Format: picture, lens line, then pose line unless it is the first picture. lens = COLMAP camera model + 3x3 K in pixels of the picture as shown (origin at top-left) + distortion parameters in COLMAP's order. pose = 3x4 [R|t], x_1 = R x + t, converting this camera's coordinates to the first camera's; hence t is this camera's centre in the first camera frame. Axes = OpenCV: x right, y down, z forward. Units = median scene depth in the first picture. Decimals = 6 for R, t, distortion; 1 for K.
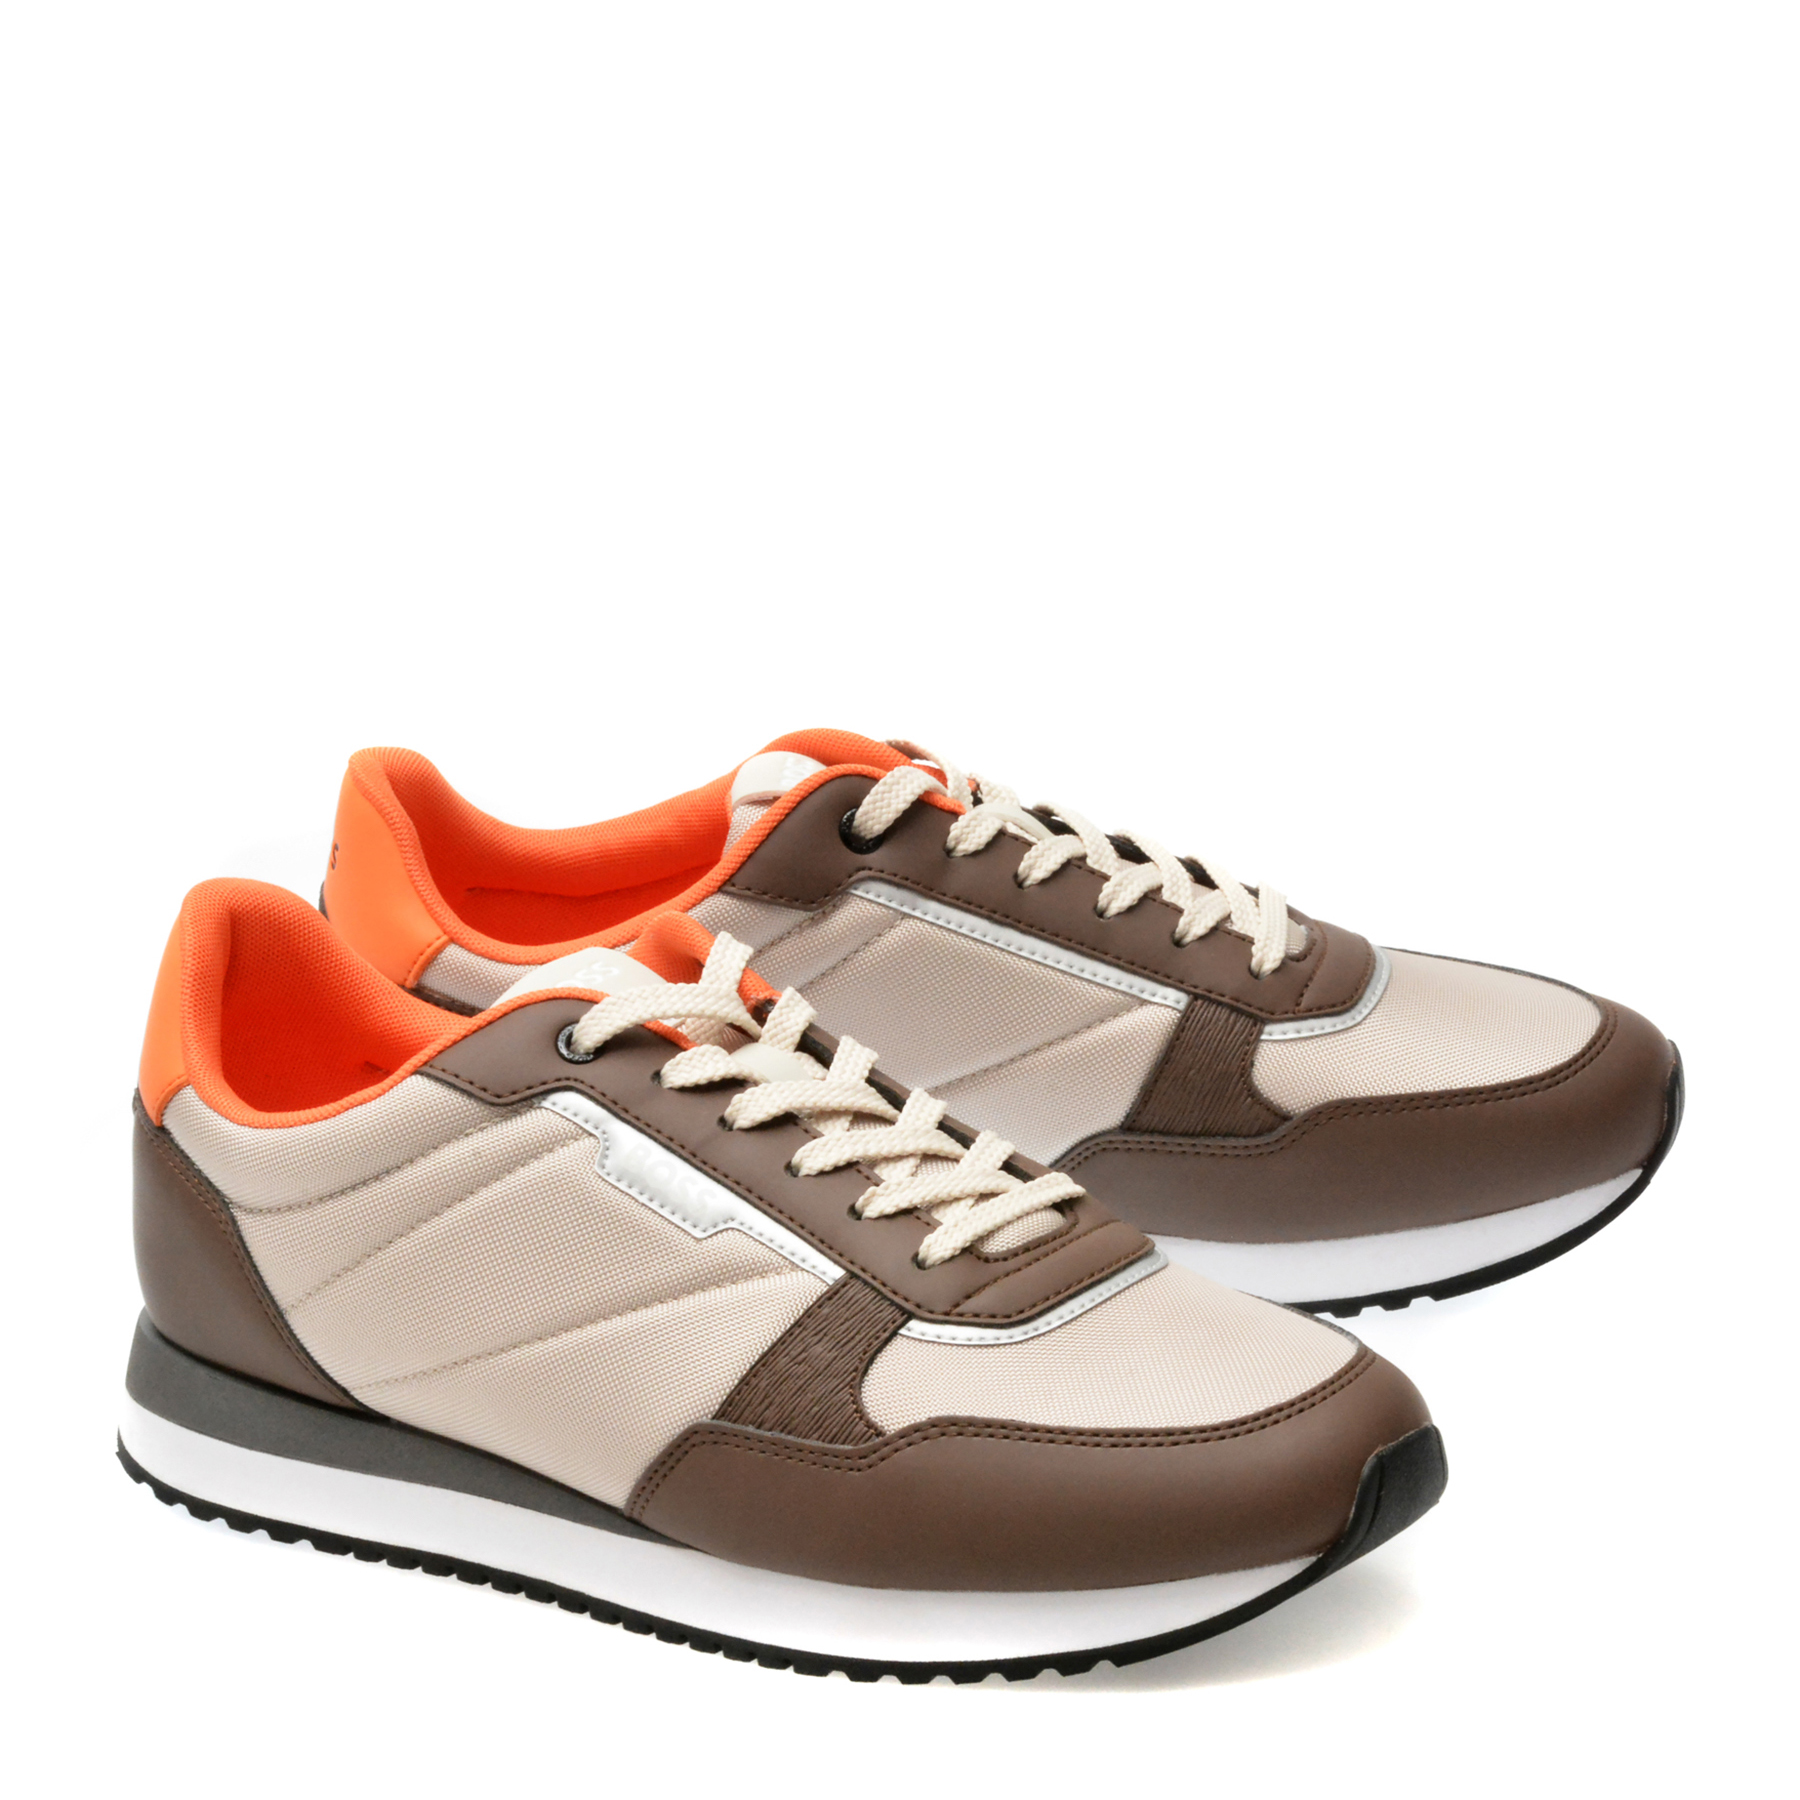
lens RADIAL K [[6728.3, 0, 897.7], [0, 6728.3, 899.4], [0, 0, 1]] dist [0.253095, 0.000000]
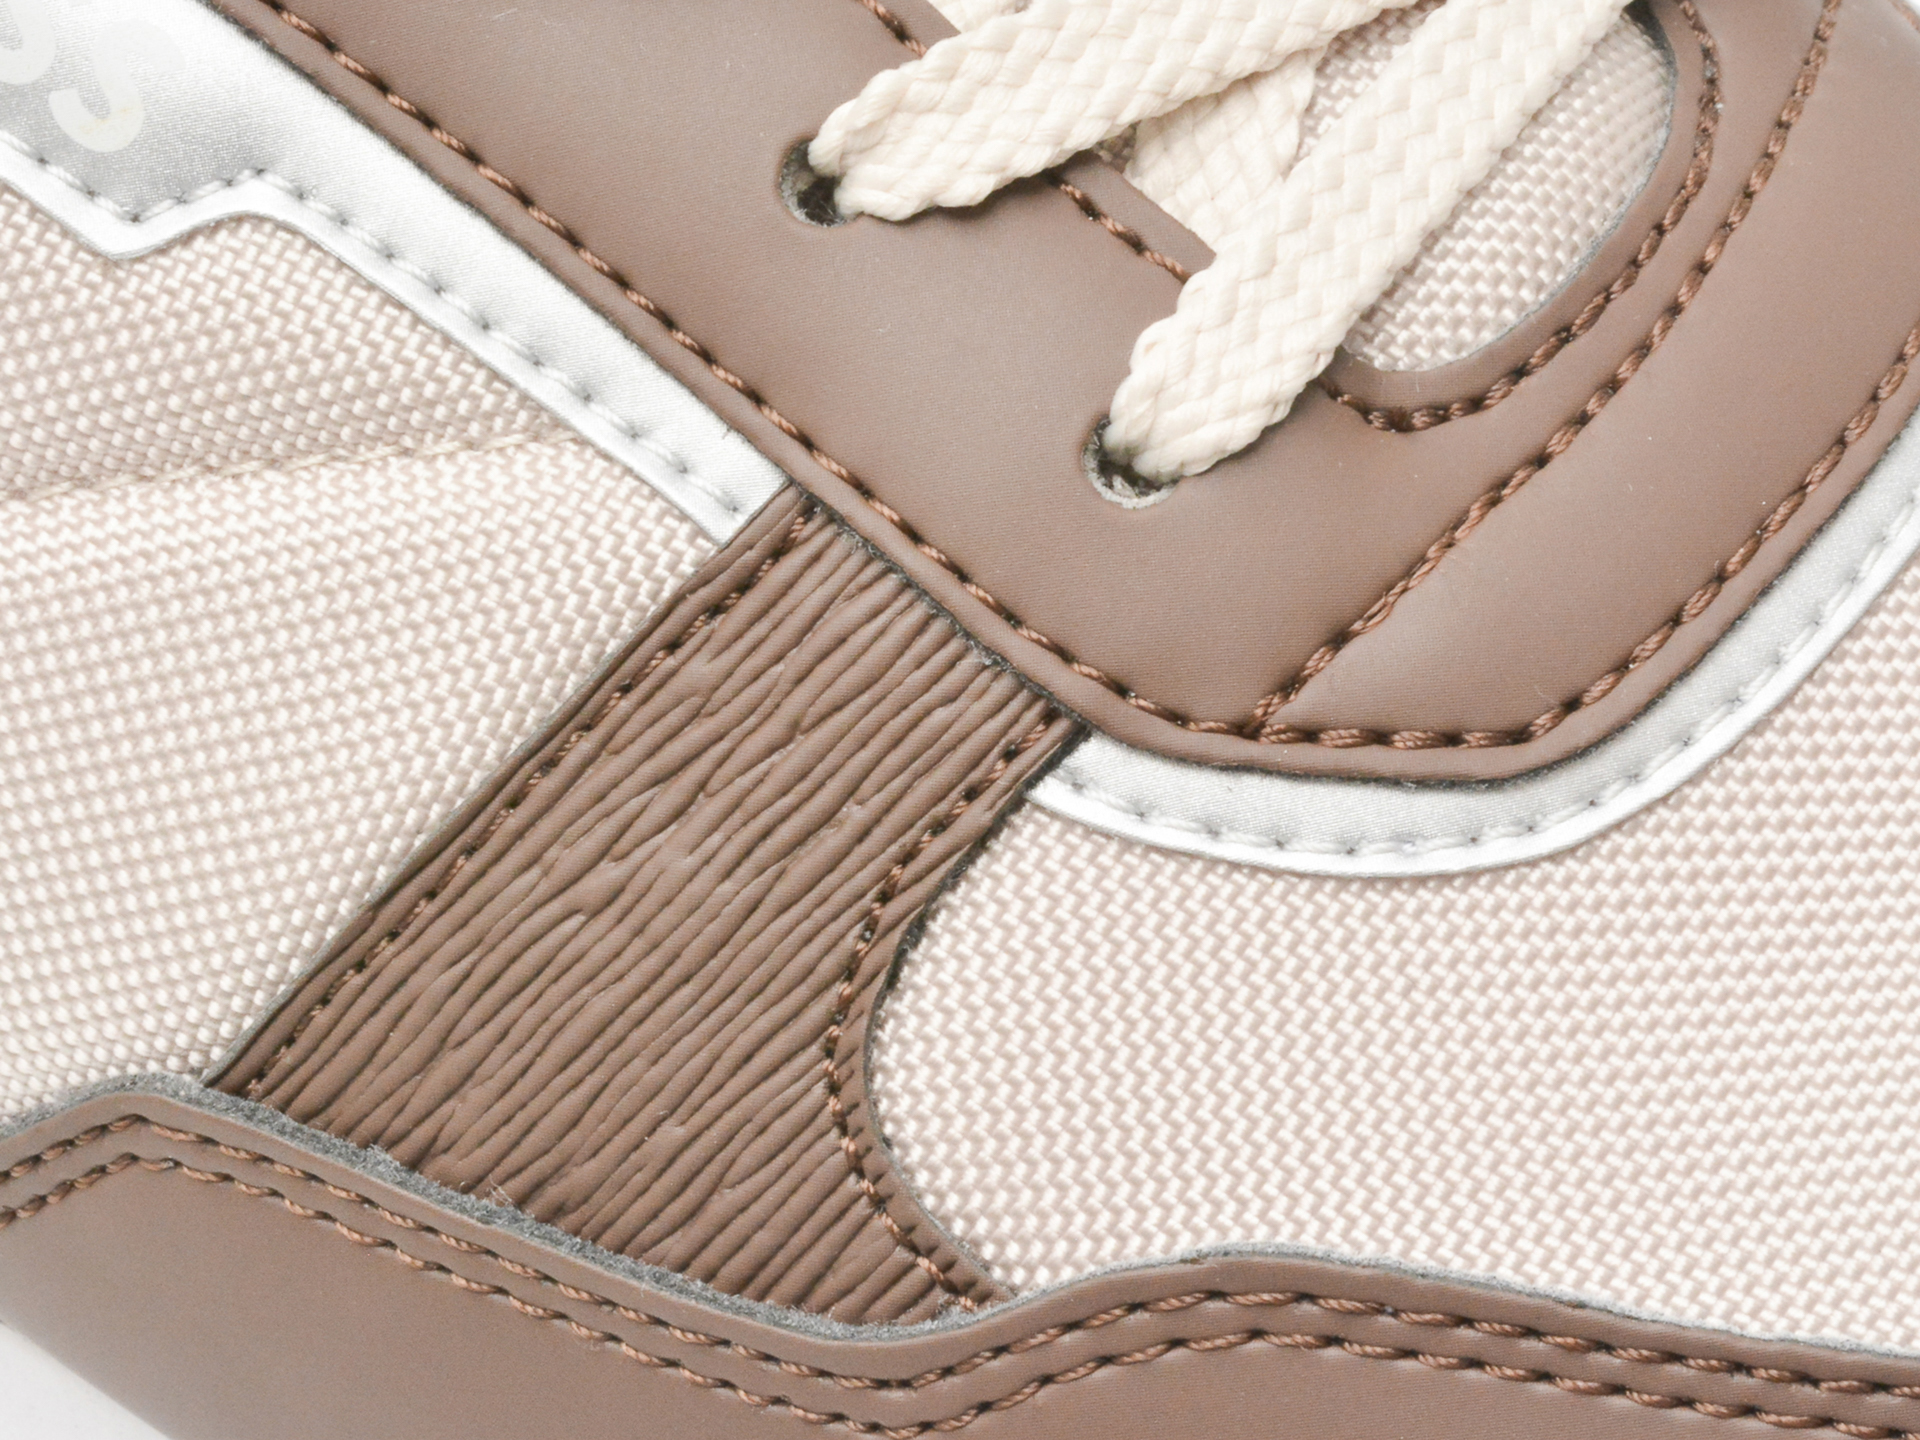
lens RADIAL K [[5394.4, 0, 961.8], [0, 5394.4, 722.1], [0, 0, 1]] dist [0.128305, 0.000000]
pose [[0.994010, -0.034553, 0.103683, -0.020728], [-0.021929, 0.866351, 0.498954, -0.028233], [-0.107067, -0.498239, 0.860404, 0.839580]]
